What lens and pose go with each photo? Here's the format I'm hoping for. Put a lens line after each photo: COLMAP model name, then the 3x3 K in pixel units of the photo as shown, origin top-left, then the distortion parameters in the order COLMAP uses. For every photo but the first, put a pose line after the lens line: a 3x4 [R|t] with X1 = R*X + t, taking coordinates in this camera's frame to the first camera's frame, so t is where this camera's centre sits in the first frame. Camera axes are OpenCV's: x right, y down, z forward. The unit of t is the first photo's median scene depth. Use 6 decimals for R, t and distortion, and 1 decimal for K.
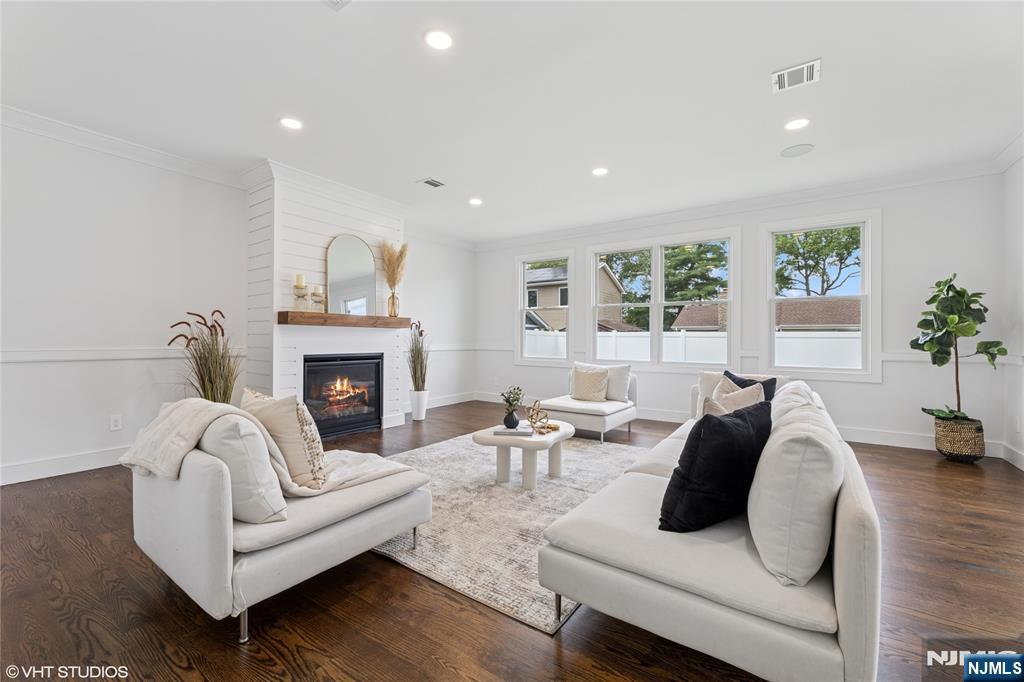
lens RADIAL K [[418.3, 0, 512.0], [0, 418.3, 341.0], [0, 0, 1]] dist [0.000997, 0.000067]
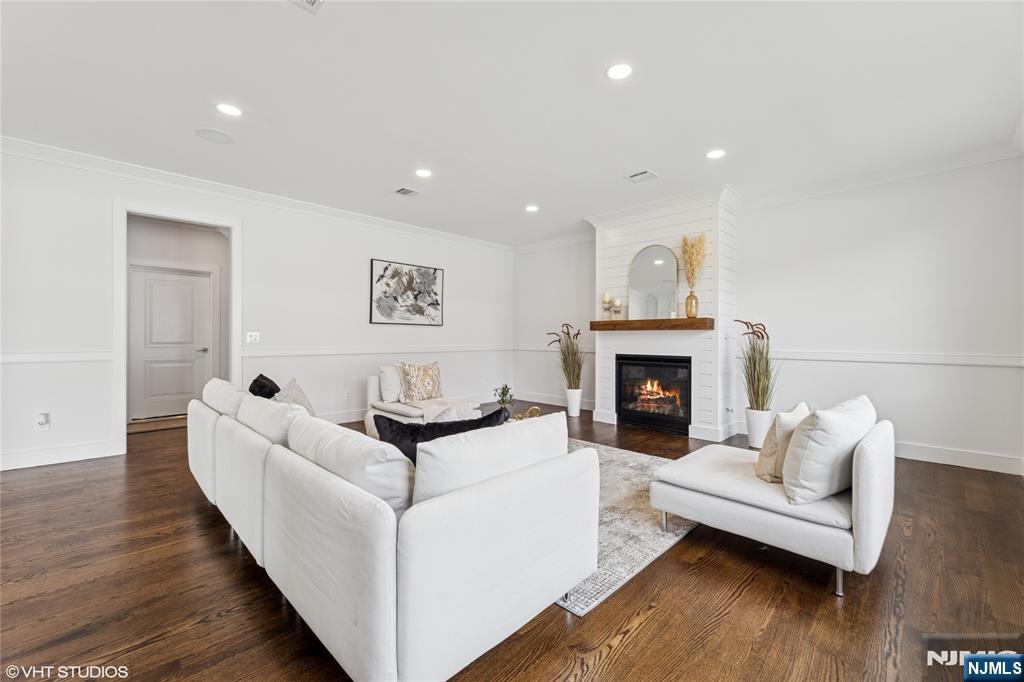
lens RADIAL K [[417.2, 0, 509.8], [0, 417.2, 341.7], [0, 0, 1]] dist [-0.002606, -0.000142]
pose [[-0.166496, -0.005558, -0.986027, 0.699068], [-0.010139, 0.999941, -0.003925, 0.000674], [0.985990, 0.009344, -0.166542, 0.823079]]
